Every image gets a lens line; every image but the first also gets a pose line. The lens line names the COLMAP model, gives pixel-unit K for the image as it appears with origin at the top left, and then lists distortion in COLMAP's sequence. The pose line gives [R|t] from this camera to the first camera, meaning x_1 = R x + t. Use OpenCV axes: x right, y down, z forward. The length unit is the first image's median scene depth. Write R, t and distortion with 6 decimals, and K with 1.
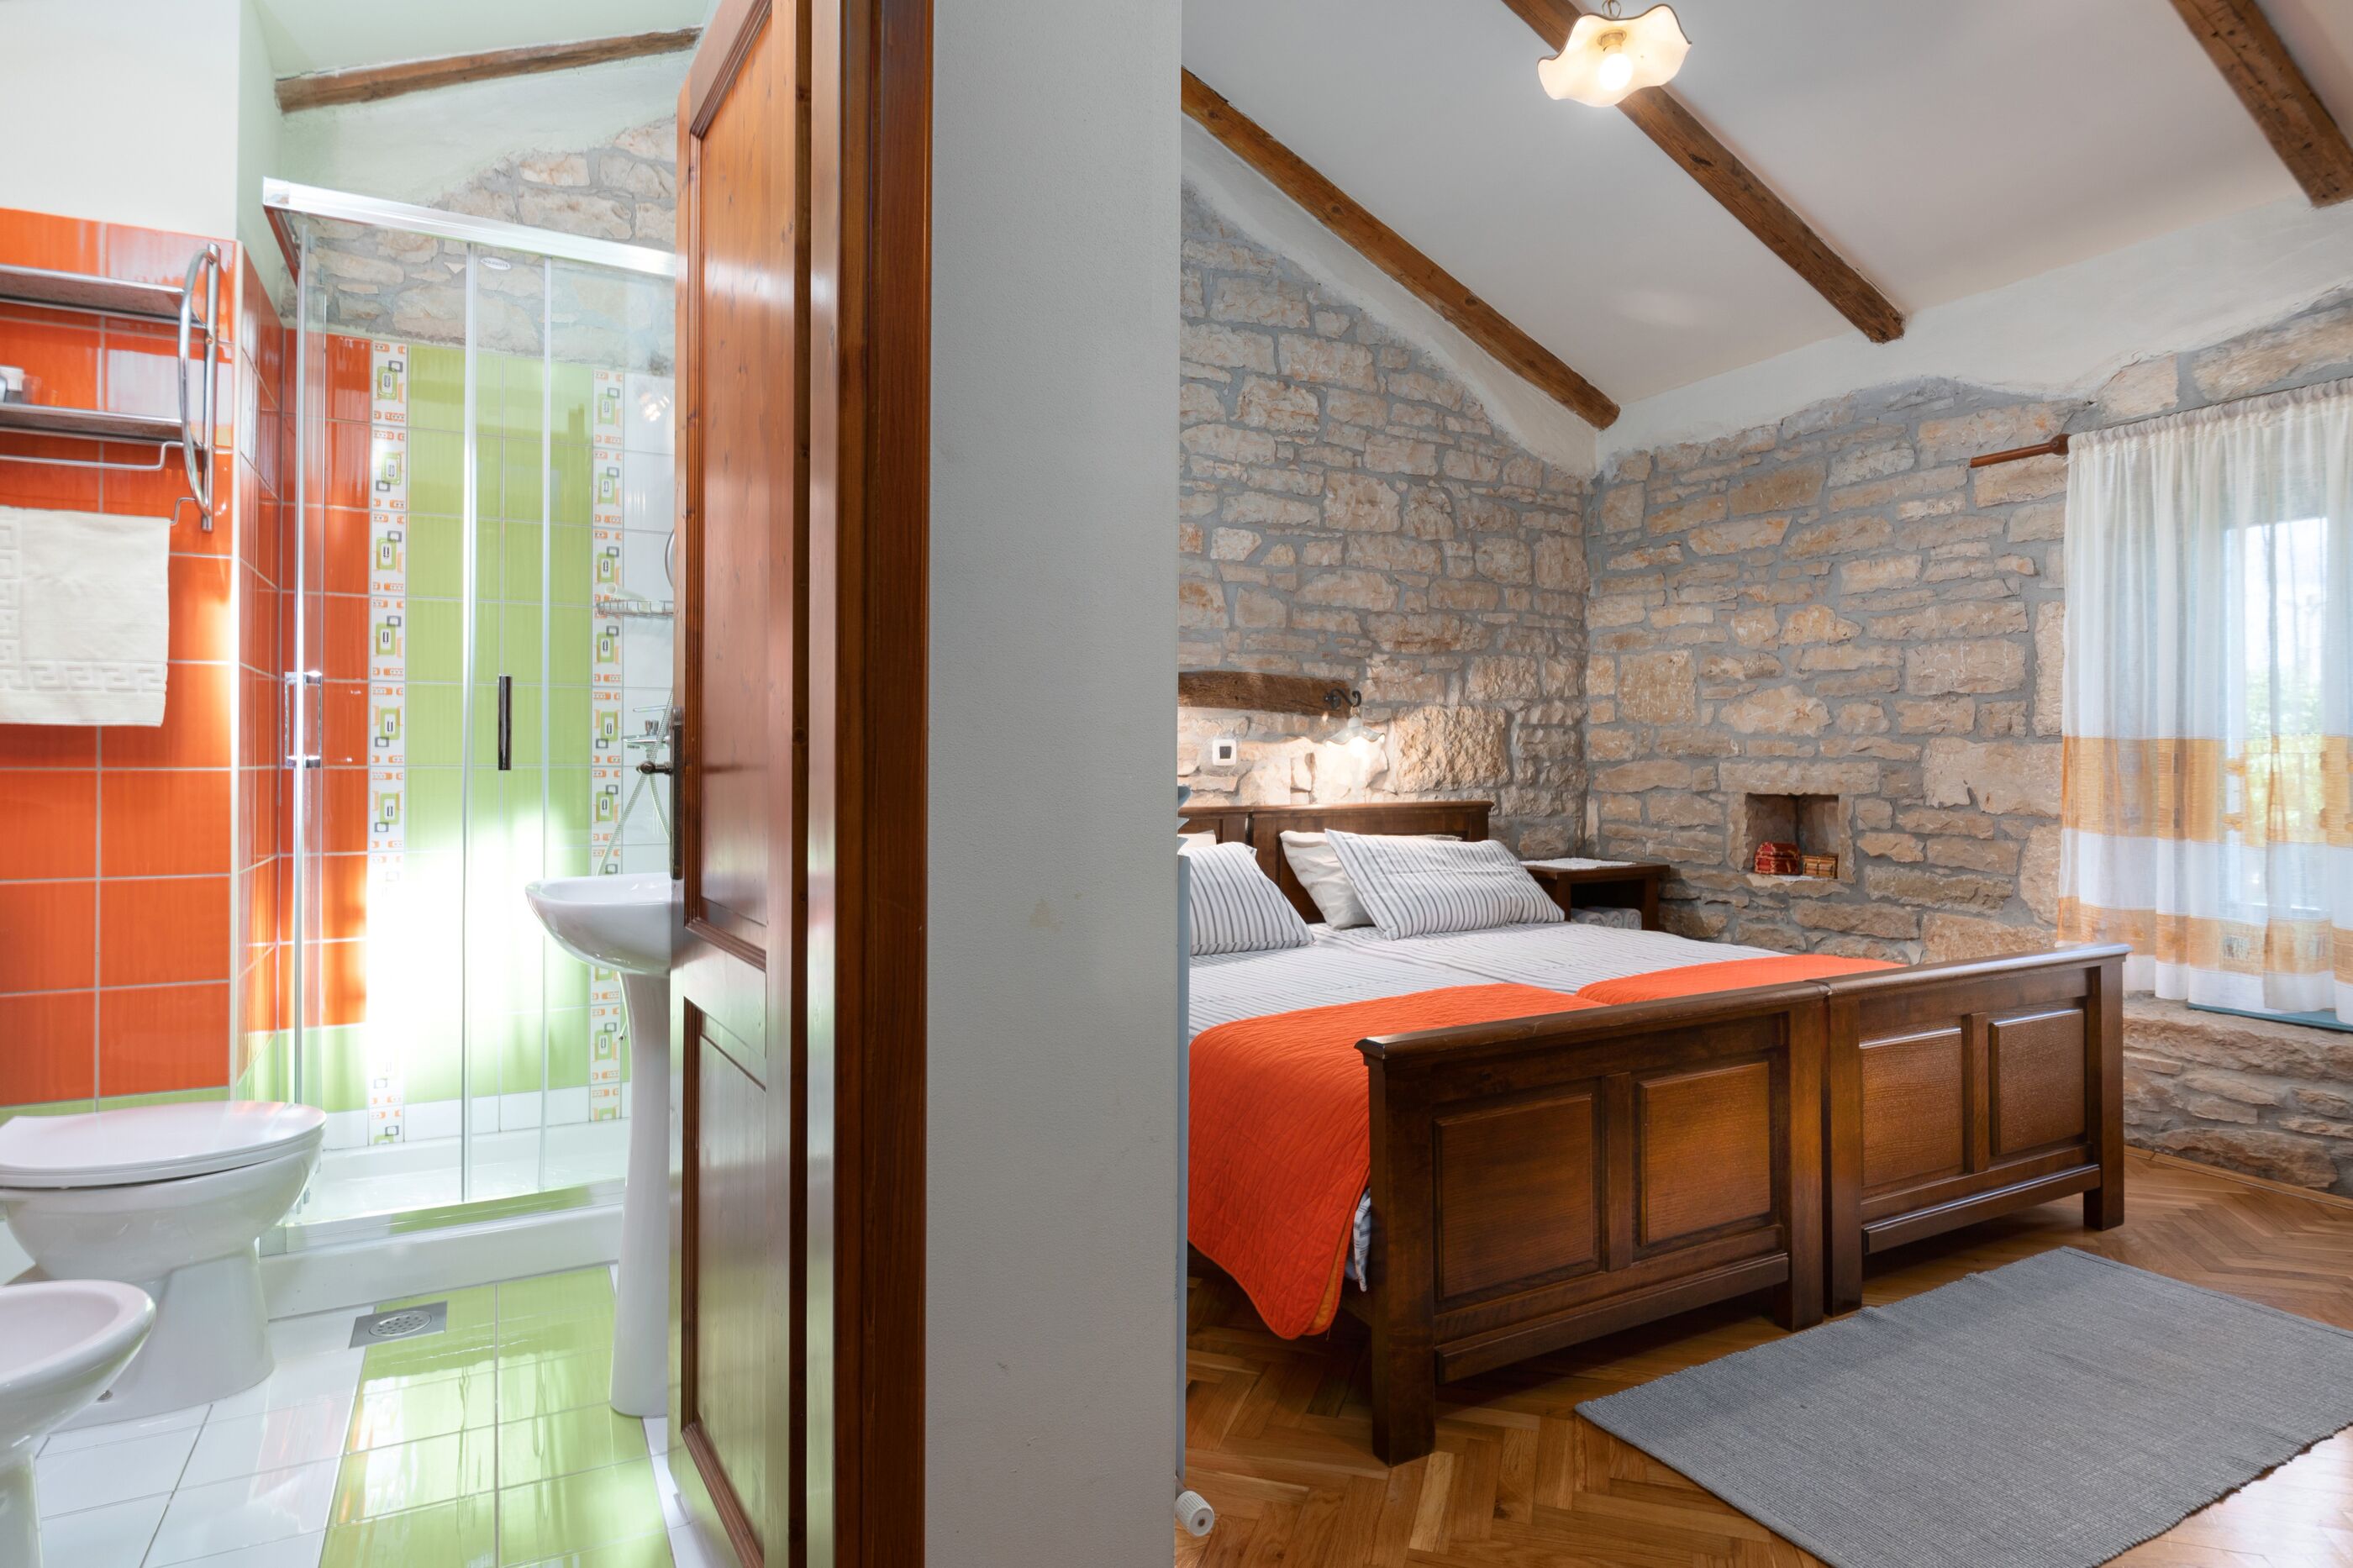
lens RADIAL K [[1298.5, 0, 1160.1], [0, 1298.5, 765.4], [0, 0, 1]] dist [-0.003587, -0.005783]
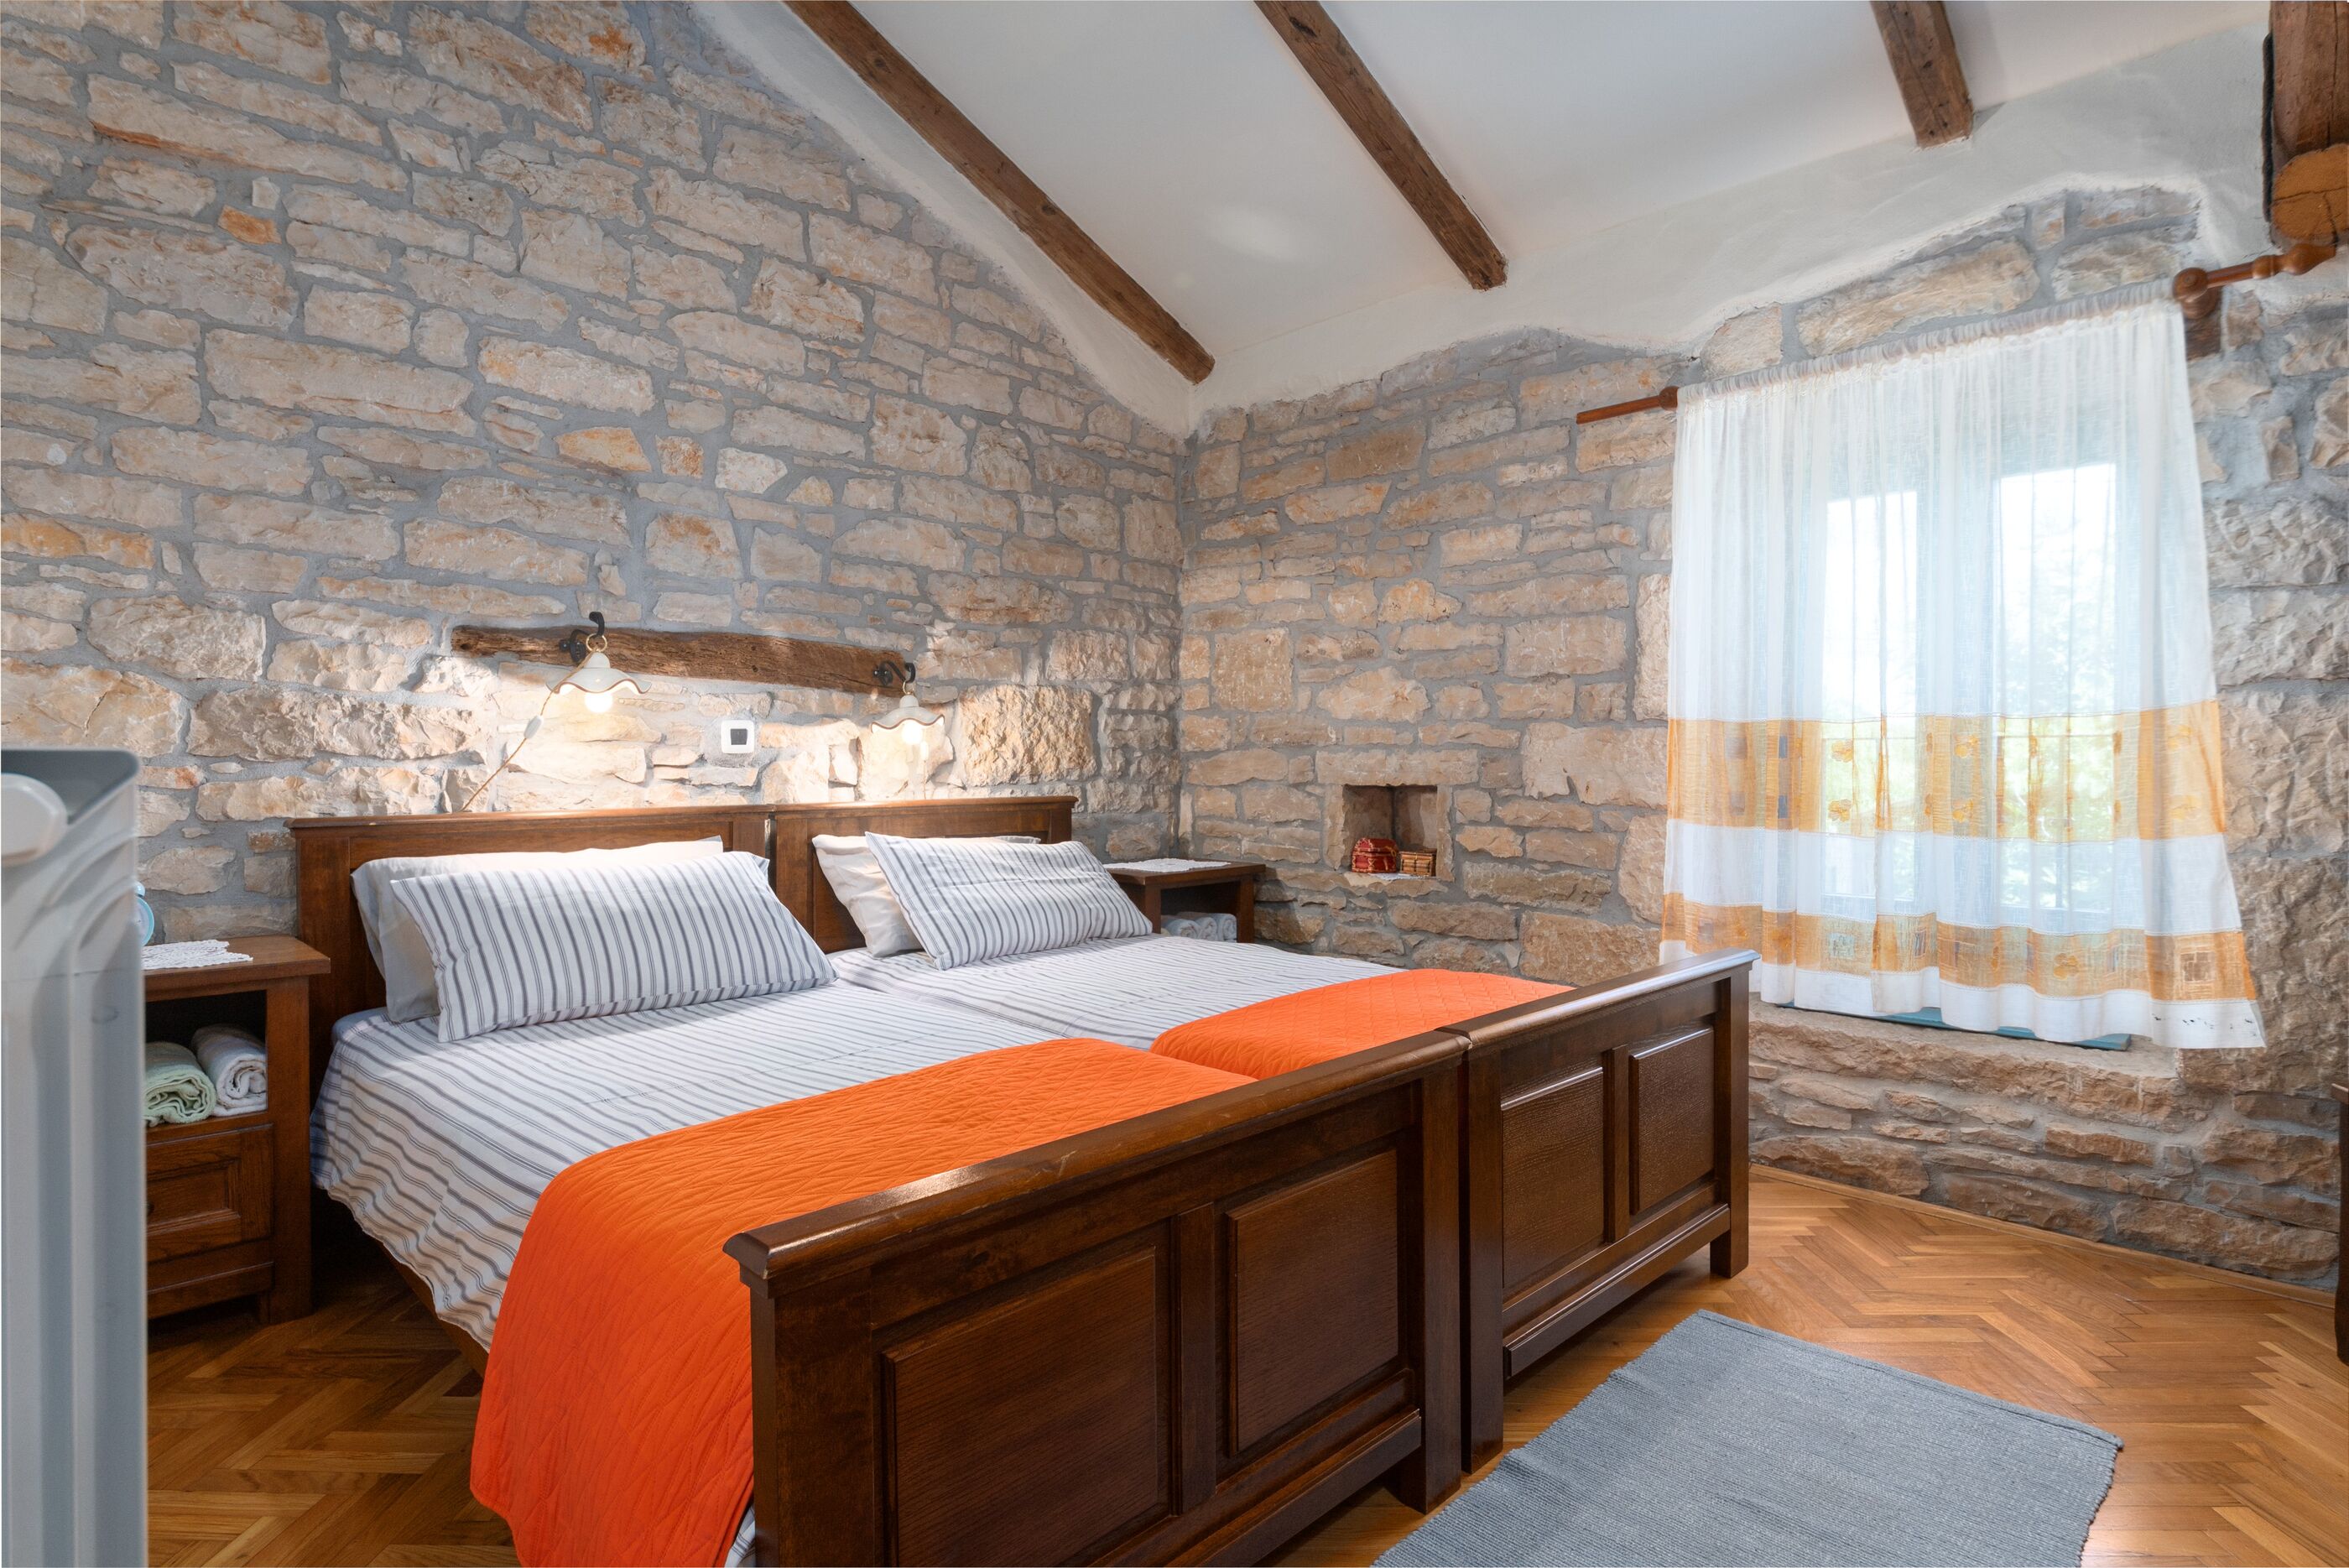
lens RADIAL K [[1190.6, 0, 1171.8], [0, 1190.6, 793.3], [0, 0, 1]] dist [0.005559, -0.000858]
pose [[0.956185, -0.007731, 0.292662, 0.106808], [0.001316, 0.999755, 0.022112, 0.010395], [-0.292761, -0.020758, 0.955960, 0.276860]]
